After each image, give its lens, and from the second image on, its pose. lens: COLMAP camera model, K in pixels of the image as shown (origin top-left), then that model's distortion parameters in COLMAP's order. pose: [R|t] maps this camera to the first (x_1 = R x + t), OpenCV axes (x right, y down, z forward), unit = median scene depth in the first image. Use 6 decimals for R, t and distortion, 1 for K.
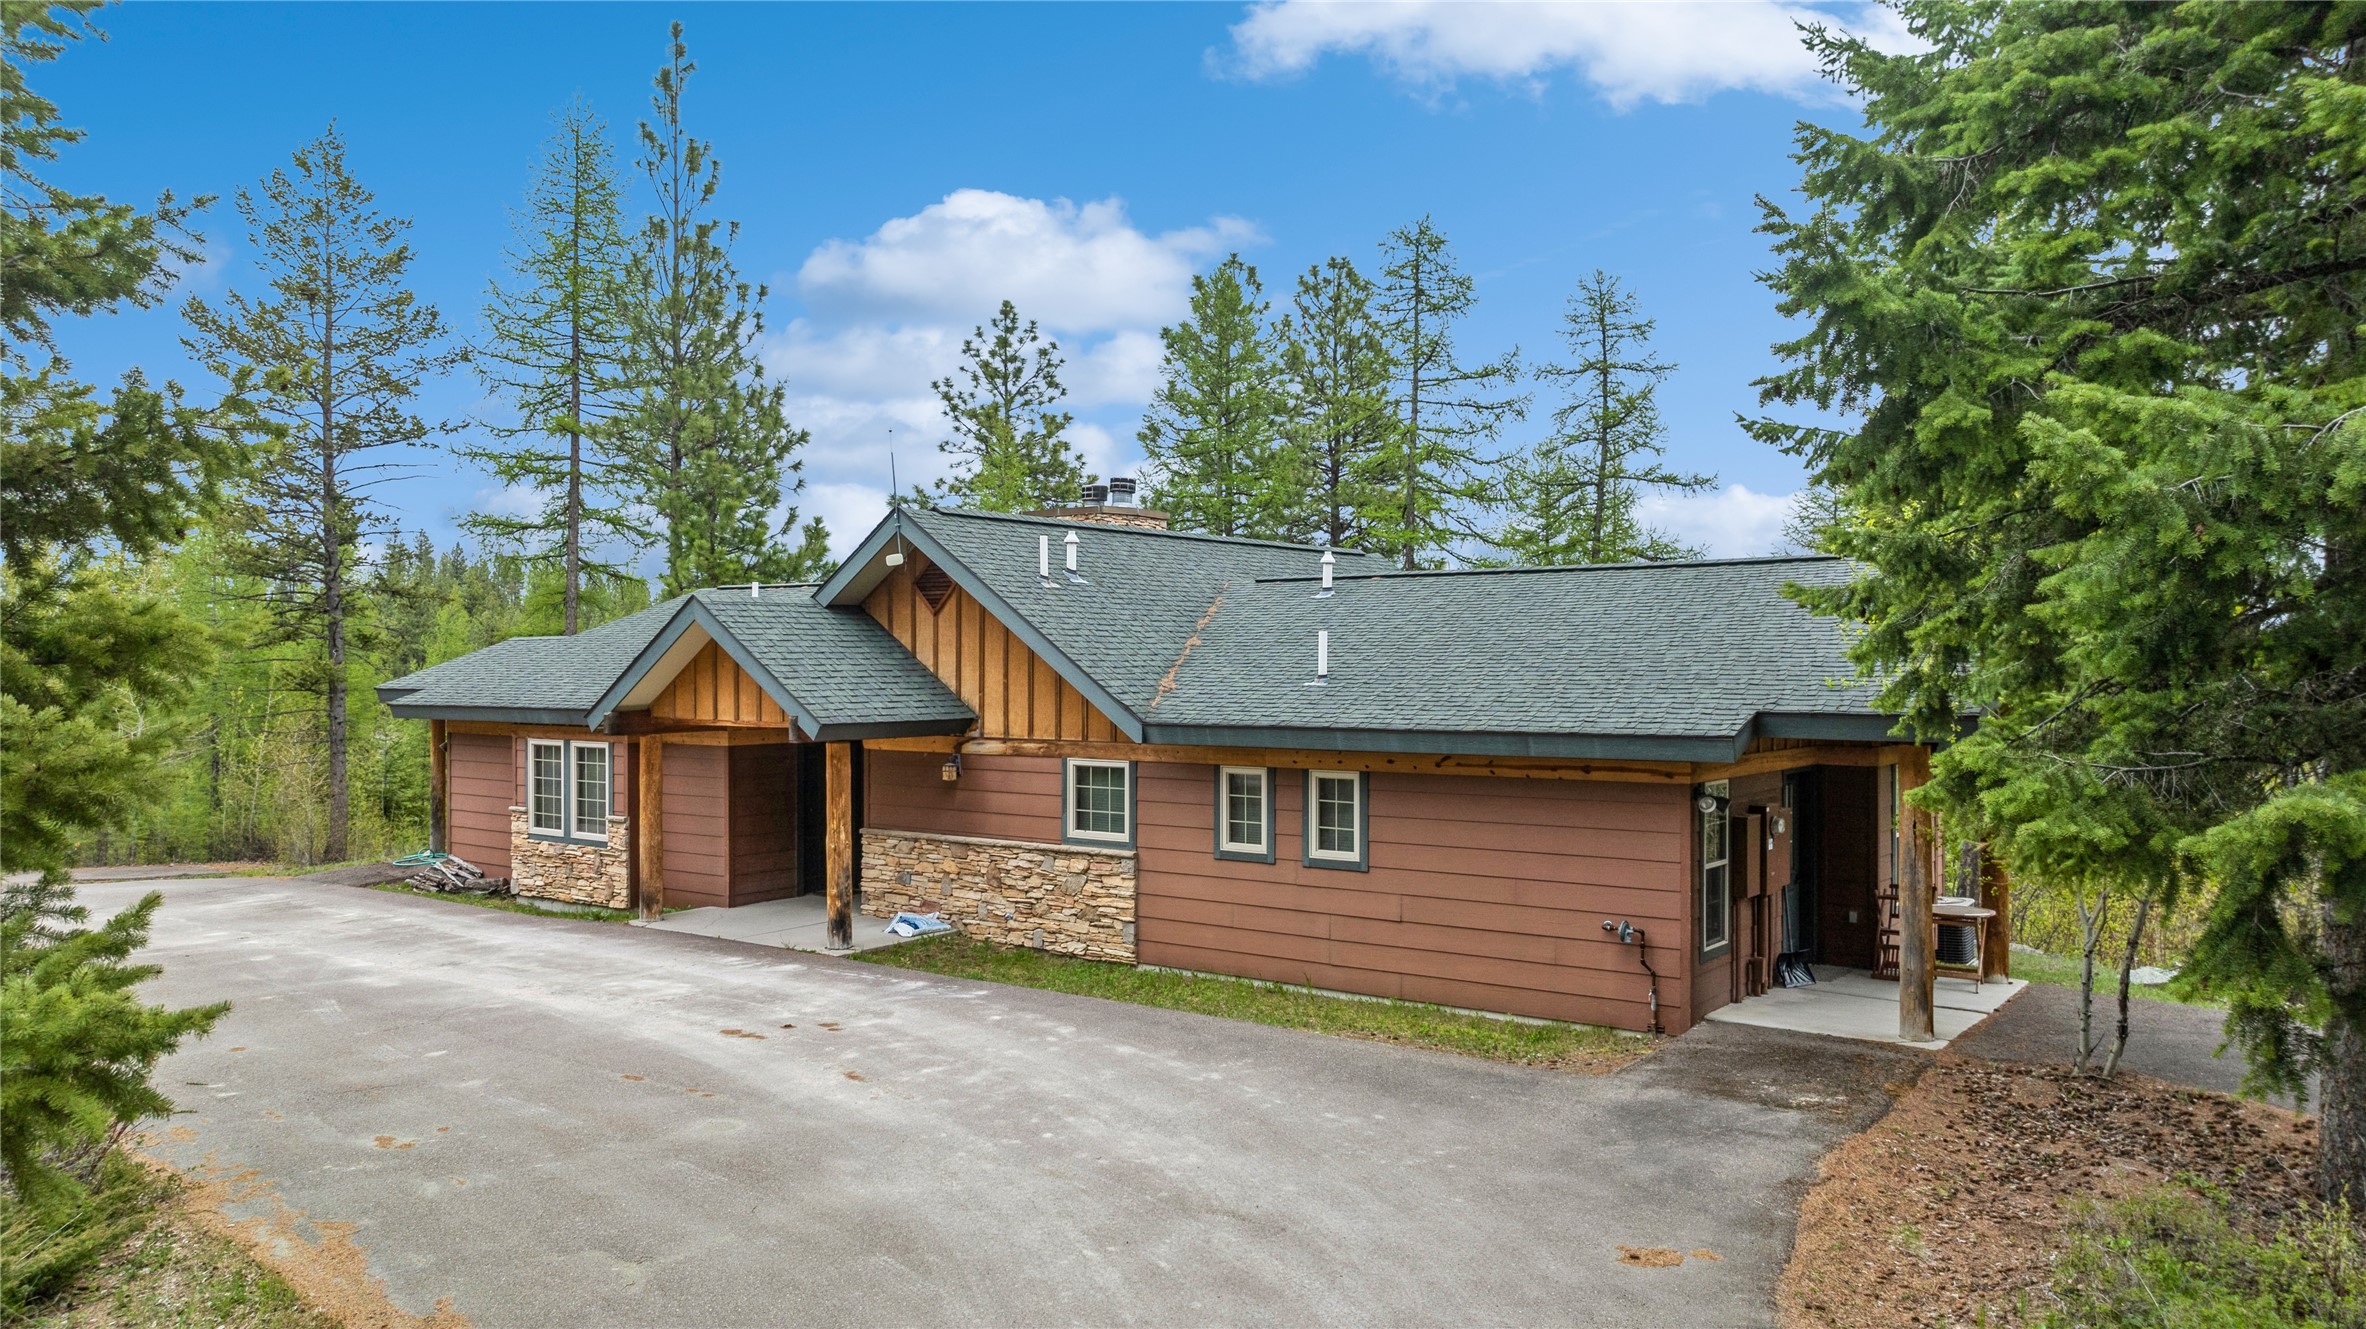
lens RADIAL K [[1715.6, 0, 1183.0], [0, 1715.6, 664.5], [0, 0, 1]] dist [0.000455, 0.000464]
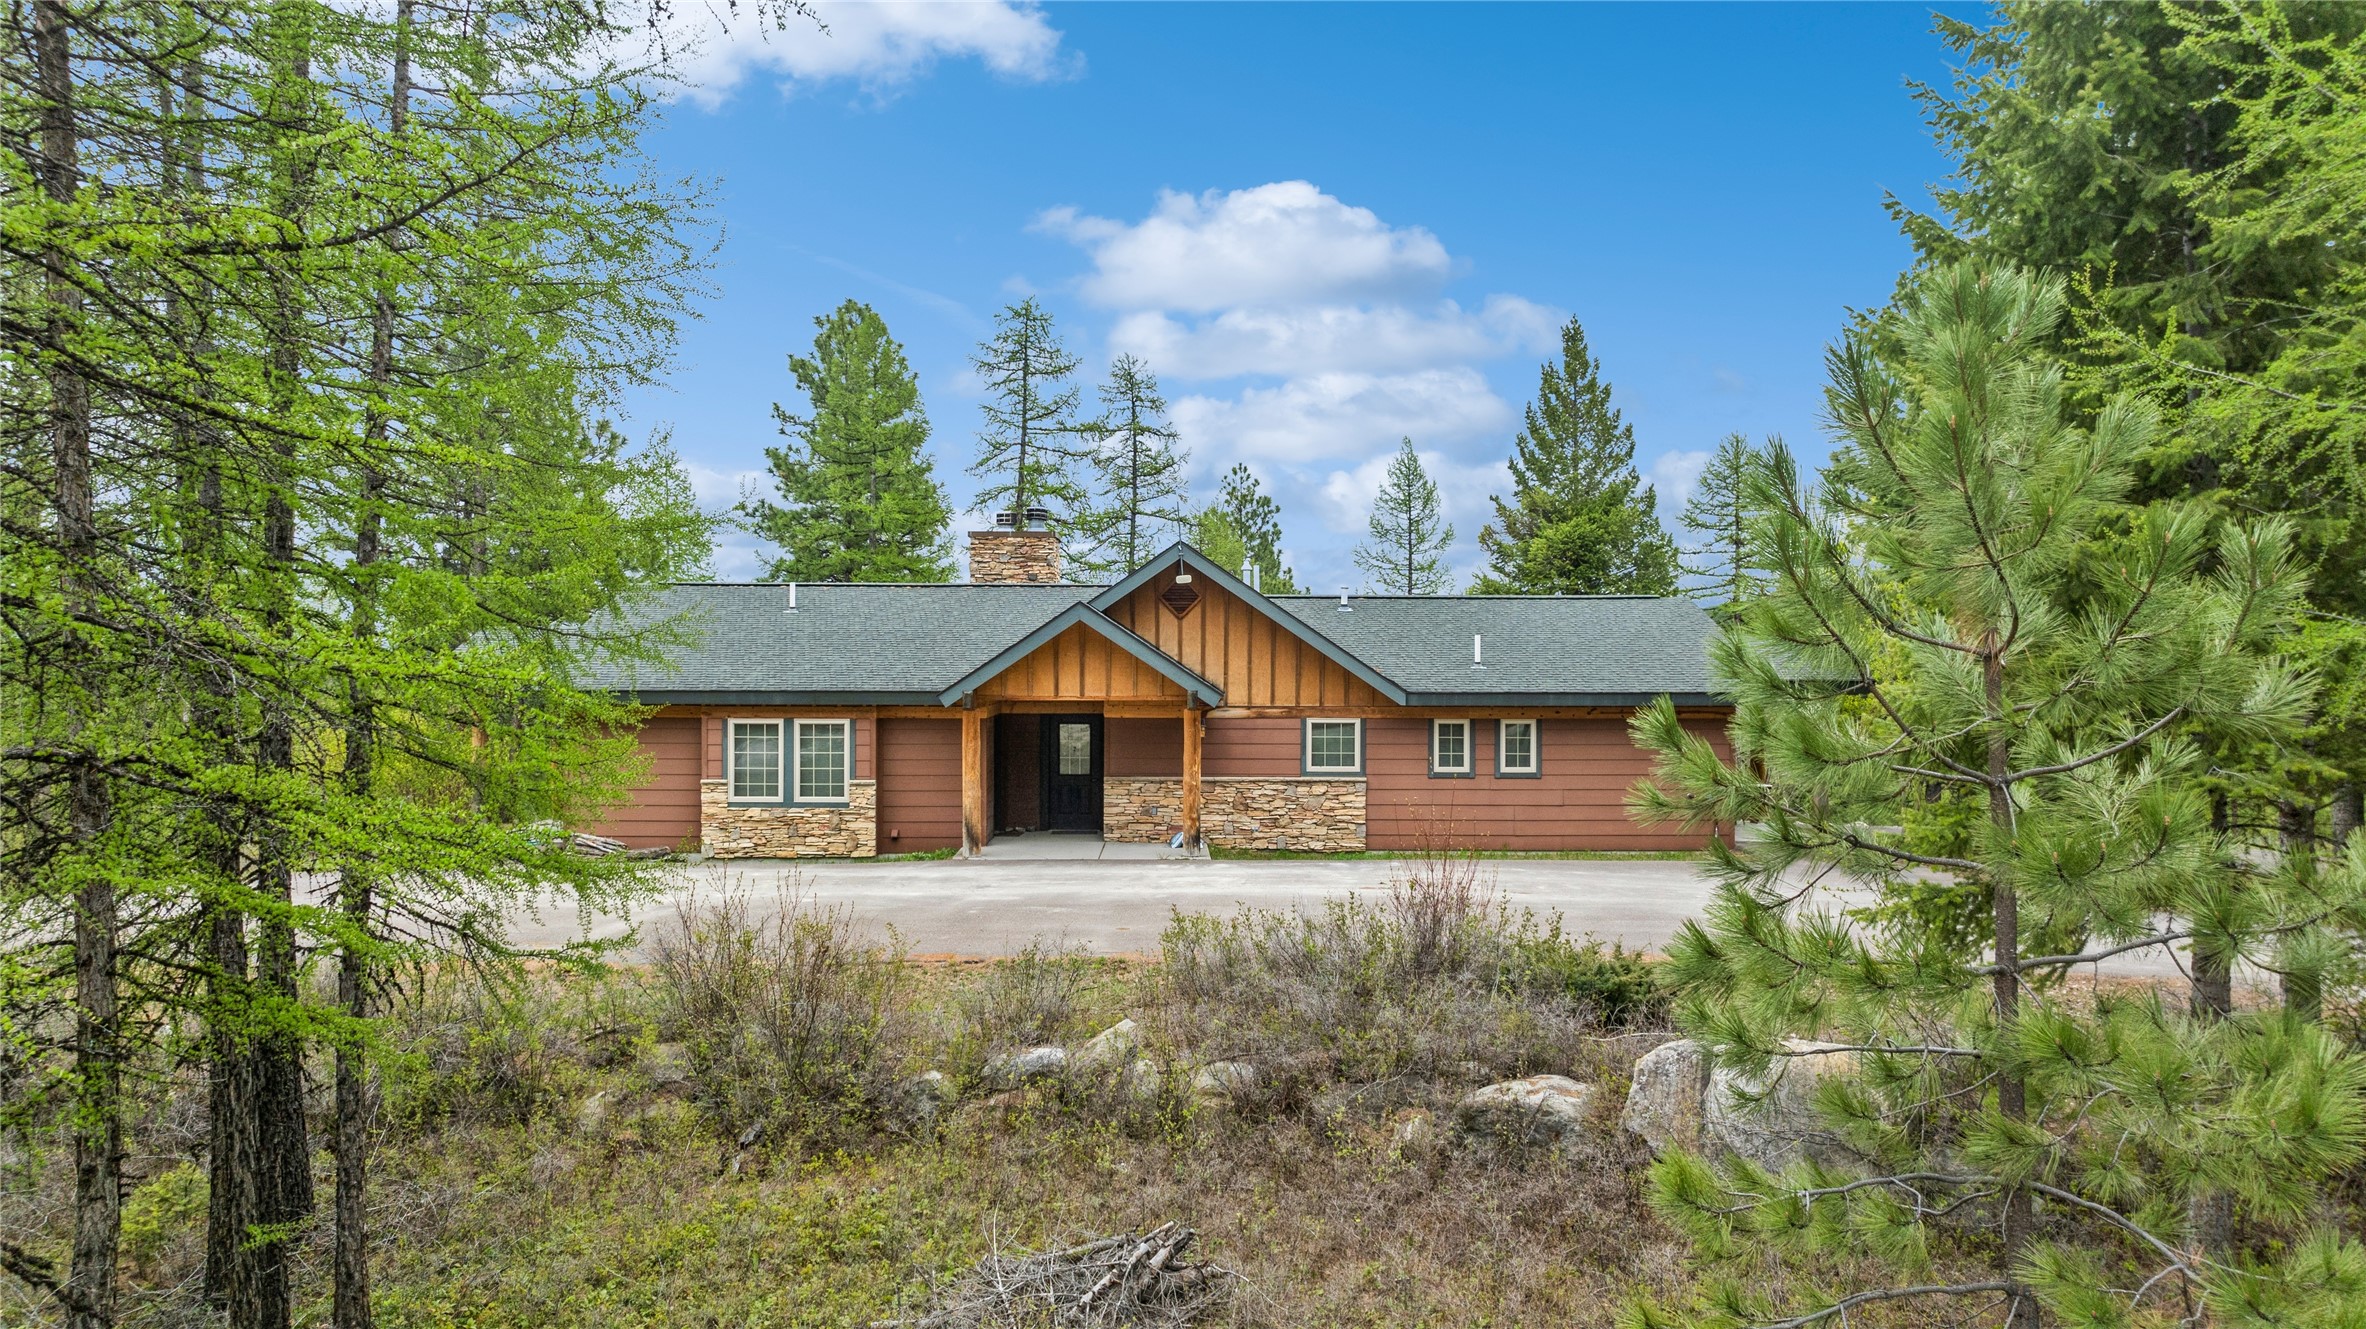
lens RADIAL K [[1715.6, 0, 1183.0], [0, 1715.6, 664.5], [0, 0, 1]] dist [0.000455, 0.000464]
pose [[0.782126, 0.000125, 0.623120, -1.033208], [-0.002673, 0.999991, 0.003153, 0.003684], [-0.623115, -0.004132, 0.782120, -0.088053]]
